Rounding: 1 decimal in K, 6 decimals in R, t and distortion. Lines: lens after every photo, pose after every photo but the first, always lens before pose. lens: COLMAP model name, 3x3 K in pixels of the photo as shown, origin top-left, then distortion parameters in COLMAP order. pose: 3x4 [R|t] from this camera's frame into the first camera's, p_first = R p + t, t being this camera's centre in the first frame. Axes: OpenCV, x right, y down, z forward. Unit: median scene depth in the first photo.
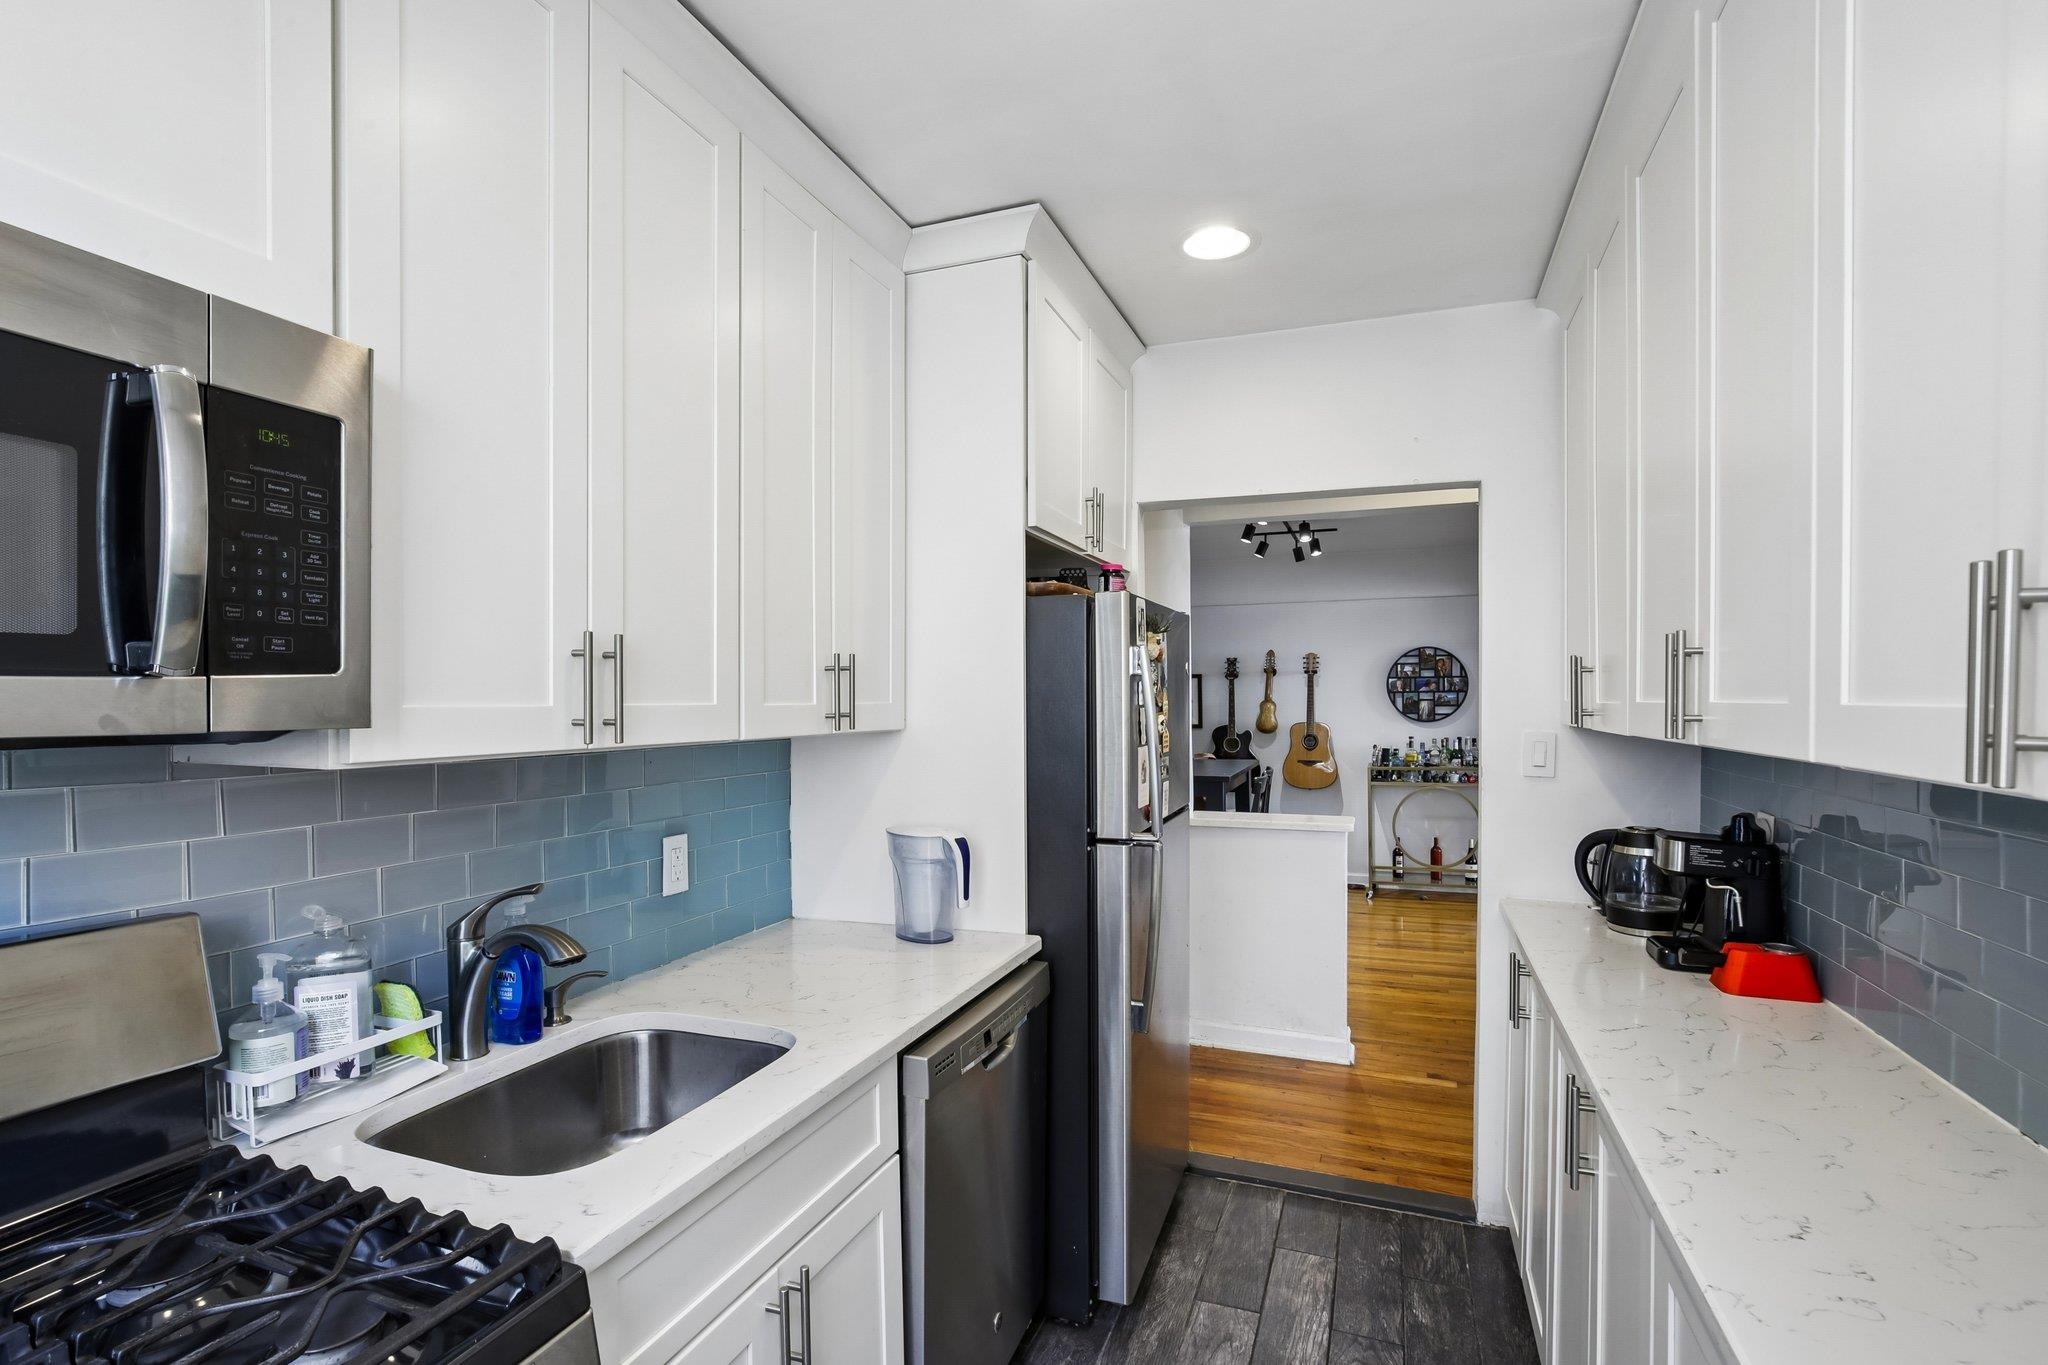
lens RADIAL K [[944.0, 0, 1023.8], [0, 944.0, 697.3], [0, 0, 1]] dist [-0.019420, 0.001285]
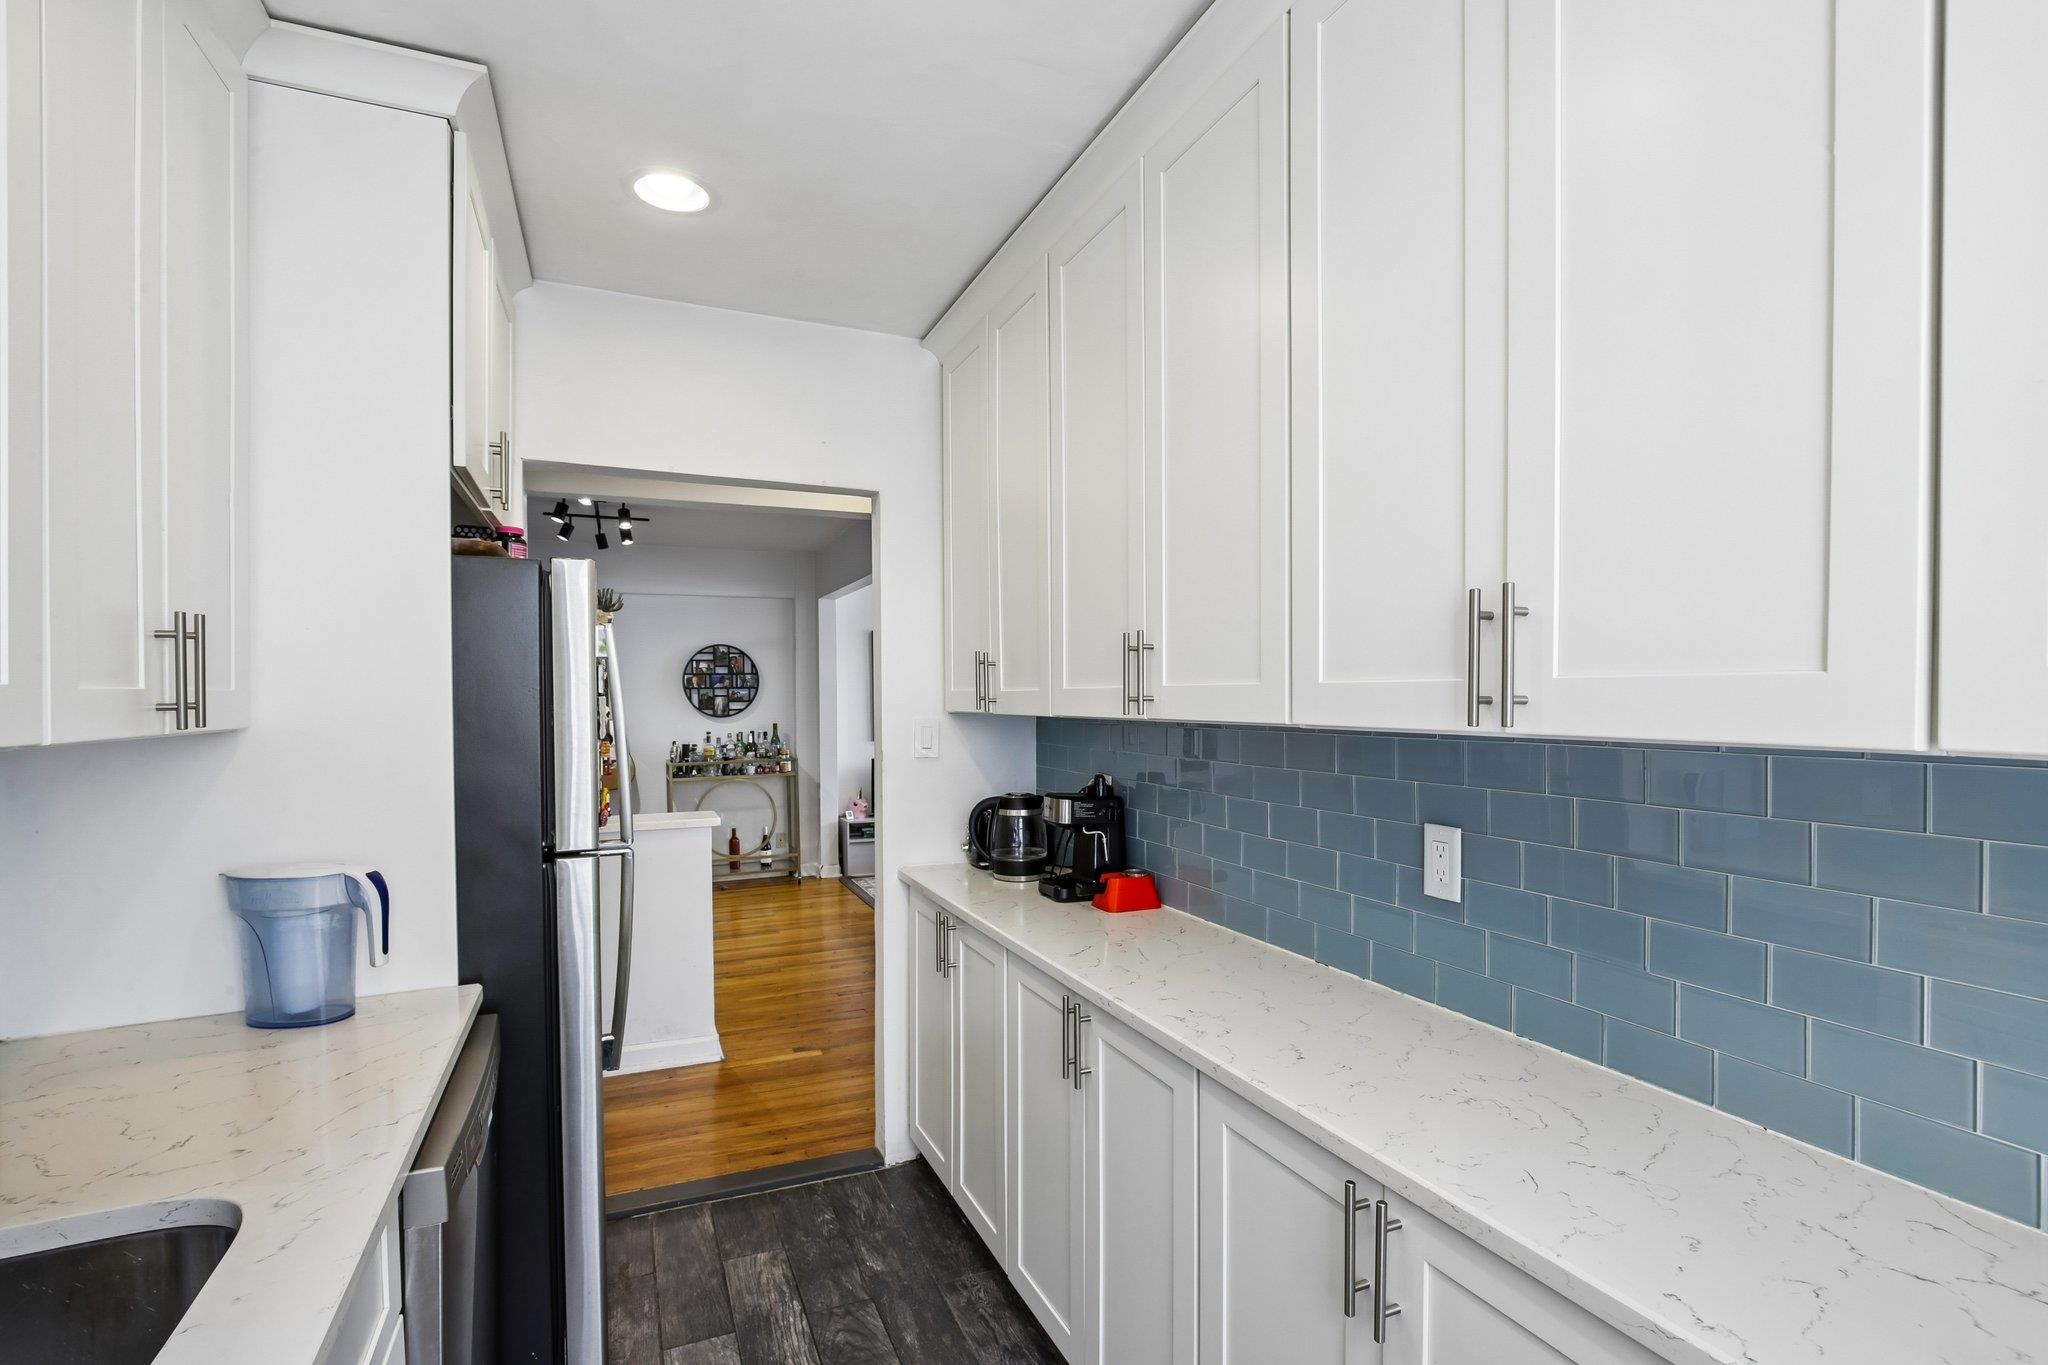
lens RADIAL K [[944.0, 0, 1022.4], [0, 944.0, 691.3], [0, 0, 1]] dist [-0.019420, 0.001285]
pose [[0.715481, 0.002027, 0.698629, -0.192076], [0.001811, 0.999987, -0.004757, 0.010807], [-0.698630, 0.004668, 0.715468, 0.105630]]
